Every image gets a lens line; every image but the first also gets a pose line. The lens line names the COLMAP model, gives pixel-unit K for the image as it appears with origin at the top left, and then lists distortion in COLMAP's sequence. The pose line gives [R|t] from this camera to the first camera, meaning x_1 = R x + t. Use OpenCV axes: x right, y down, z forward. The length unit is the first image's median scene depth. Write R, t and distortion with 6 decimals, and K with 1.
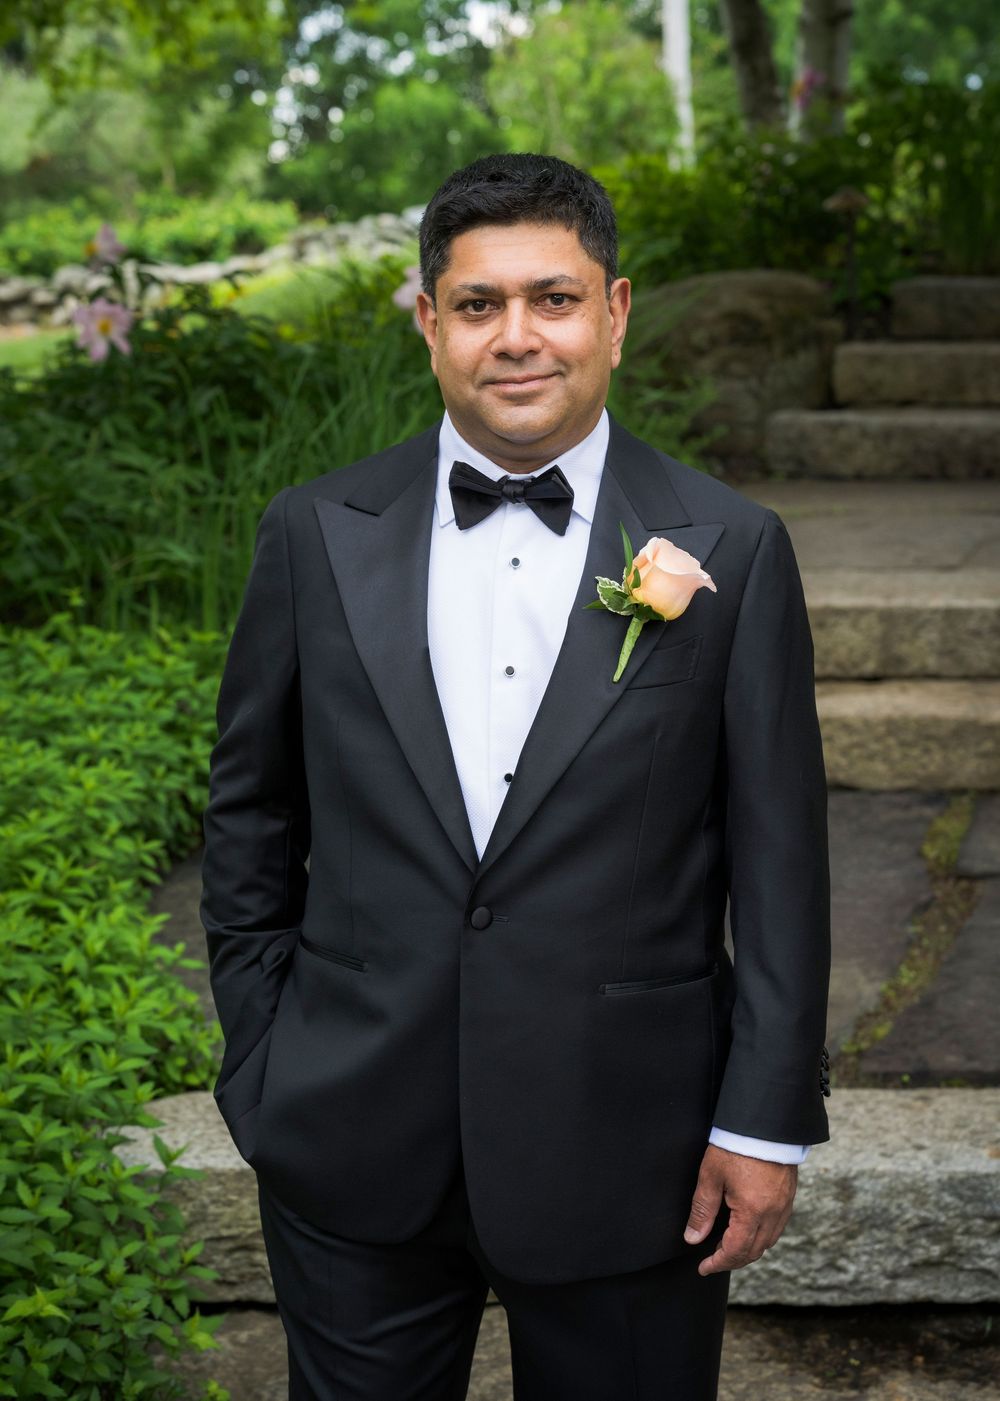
lens RADIAL K [[2659.4, 0, 474.1], [0, 2659.4, 665.6], [0, 0, 1]] dist [0.037879, -0.152262]
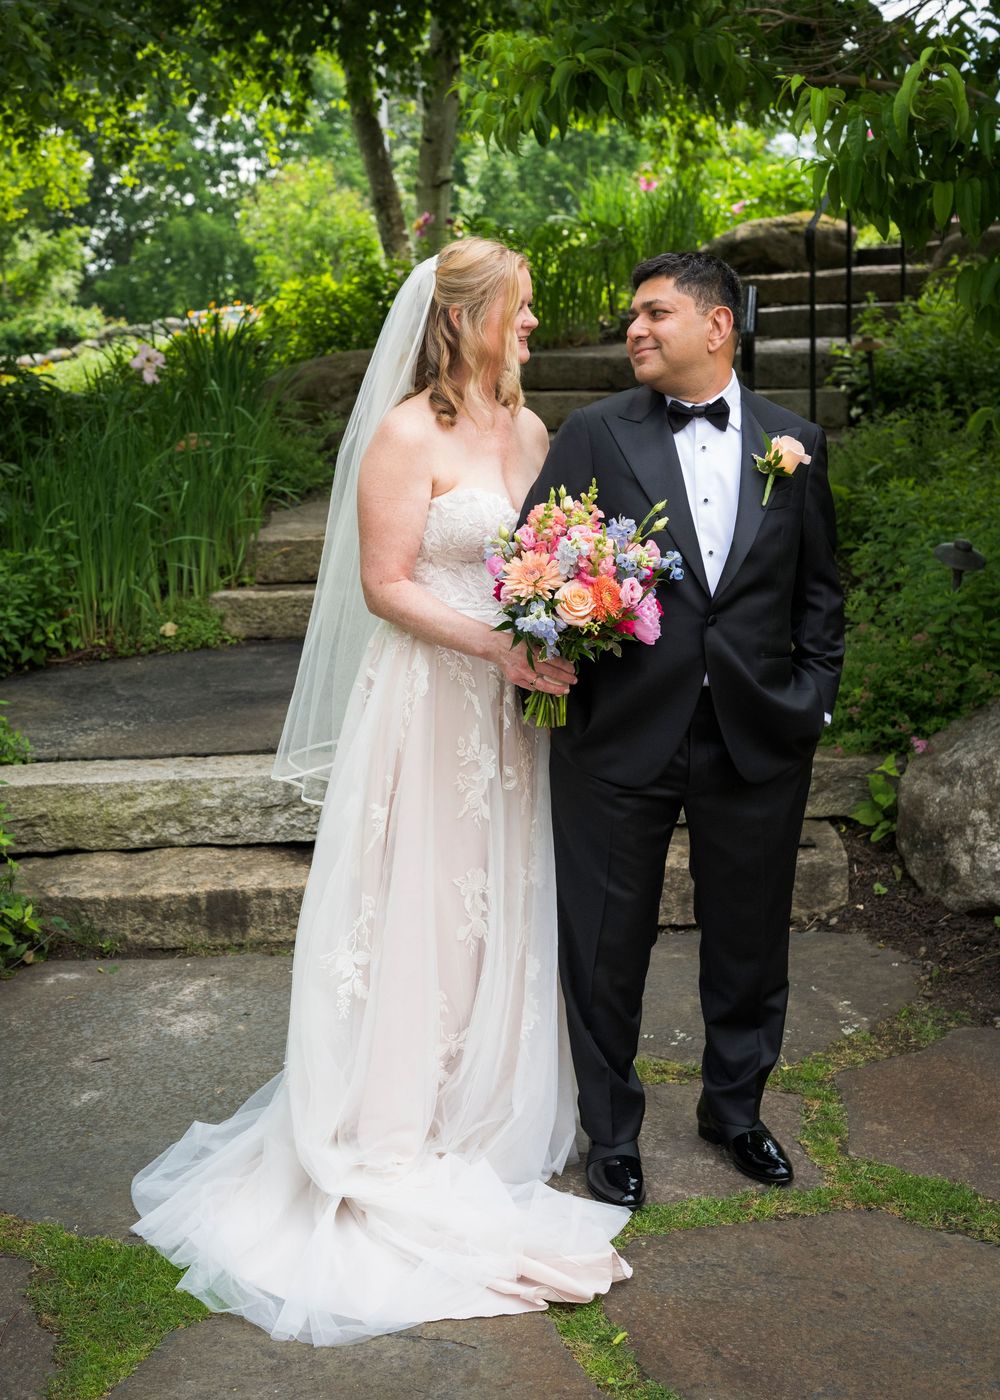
lens RADIAL K [[2128.0, 0, 505.2], [0, 2128.0, 674.4], [0, 0, 1]] dist [0.005378, 0.036060]
pose [[0.993692, -0.023202, 0.109713, 0.062624], [0.023355, 0.999727, -0.000114, 0.073445], [-0.109681, 0.002676, 0.993963, -0.413920]]
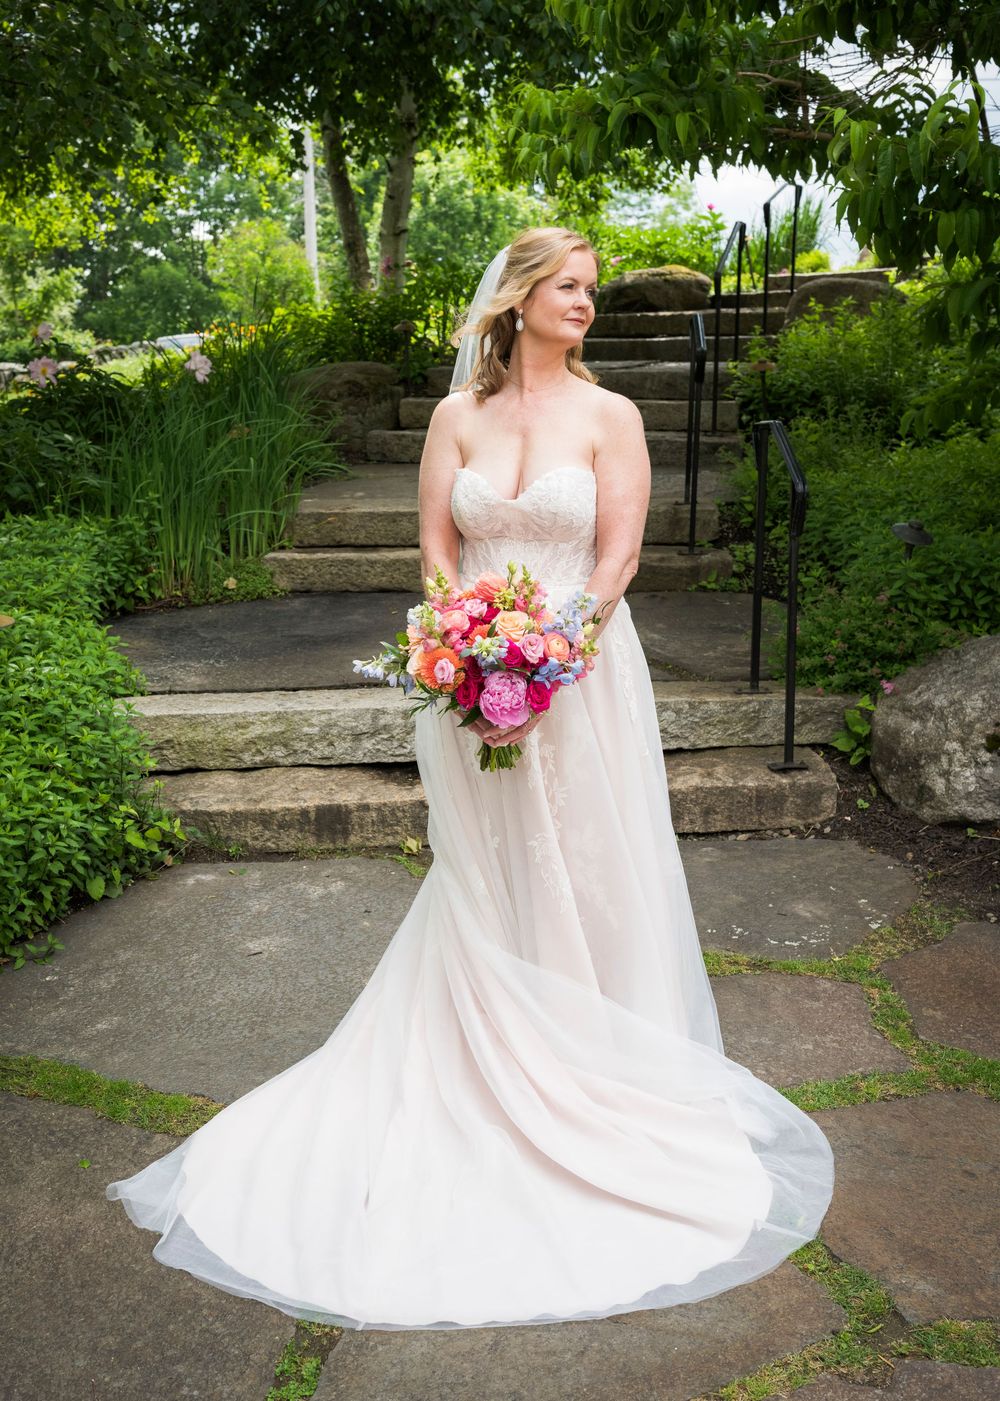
lens RADIAL K [[1529.9, 0, 495.3], [0, 1529.9, 745.0], [0, 0, 1]] dist [0.002616, 0.019658]
pose [[0.981580, -0.028426, 0.188924, -0.031564], [0.012287, 0.996215, 0.086054, 0.065007], [-0.190655, -0.082148, 0.978214, -0.266057]]
